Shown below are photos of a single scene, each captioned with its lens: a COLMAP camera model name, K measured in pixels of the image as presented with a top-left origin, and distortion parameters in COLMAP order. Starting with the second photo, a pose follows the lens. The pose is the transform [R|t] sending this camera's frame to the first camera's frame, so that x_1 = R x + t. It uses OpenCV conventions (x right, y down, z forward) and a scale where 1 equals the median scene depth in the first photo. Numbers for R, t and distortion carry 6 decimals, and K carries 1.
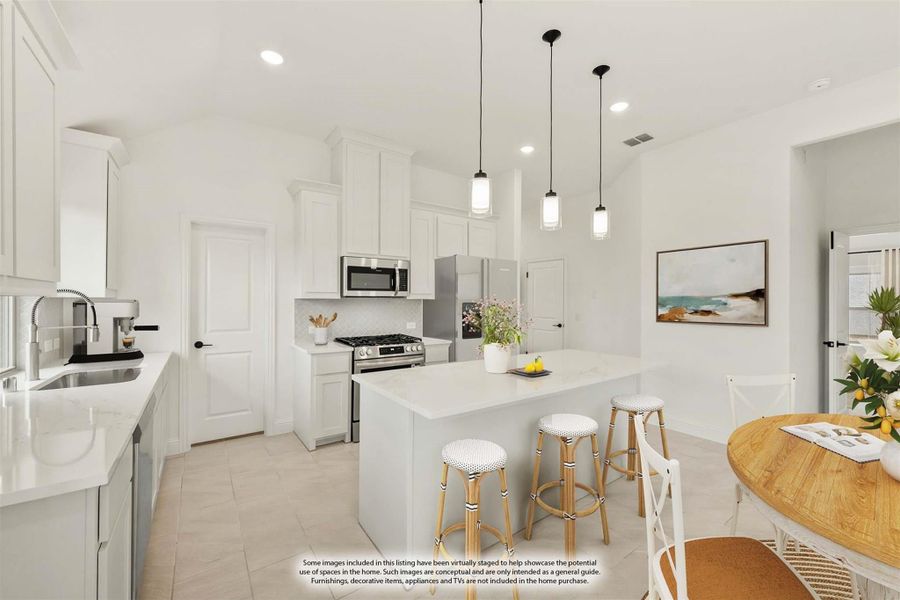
lens RADIAL K [[362.0, 0, 433.8], [0, 362.0, 303.6], [0, 0, 1]] dist [0.001921, -0.000295]
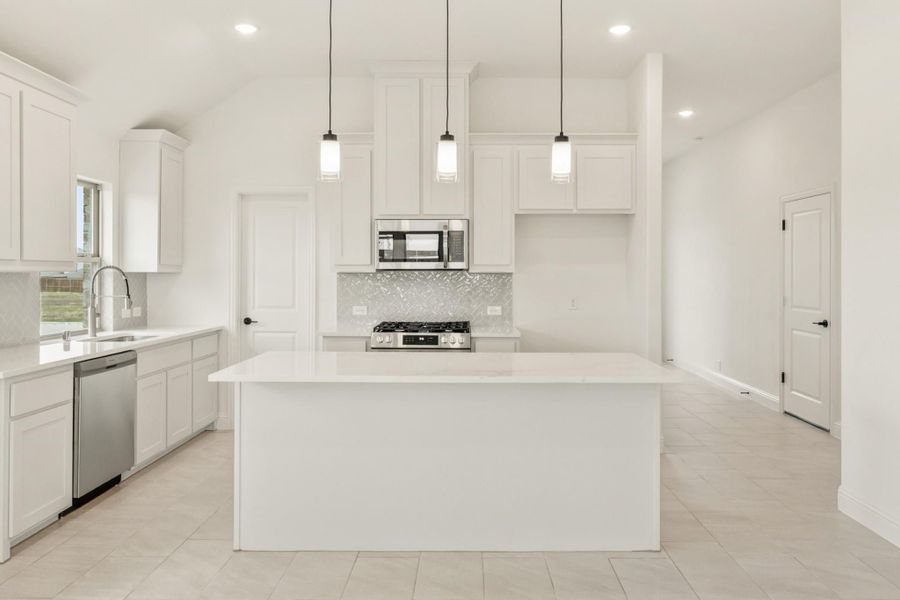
lens RADIAL K [[679.4, 0, 456.7], [0, 679.4, 271.4], [0, 0, 1]] dist [0.020174, 0.006932]
pose [[0.801026, -0.002524, -0.598624, 0.797595], [-0.004233, 0.999942, -0.009880, -0.001182], [0.598614, 0.010448, 0.800969, -0.100040]]
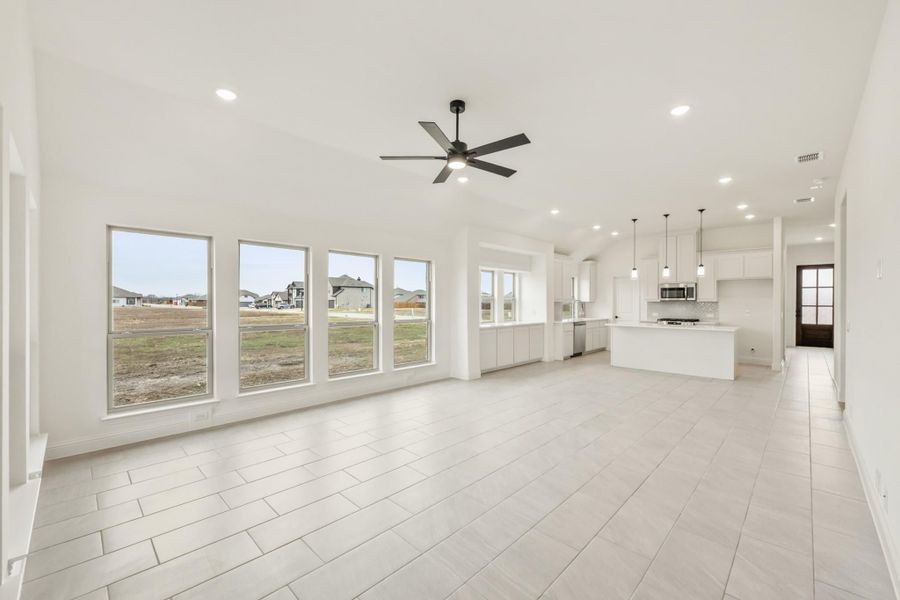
lens RADIAL K [[362.0, 0, 453.4], [0, 362.0, 298.8], [0, 0, 1]] dist [0.001921, -0.000295]
pose [[0.190544, -0.009311, -0.981634, 1.894264], [-0.008020, 0.999907, -0.011041, 0.006498], [0.981646, 0.009976, 0.190452, -0.839519]]
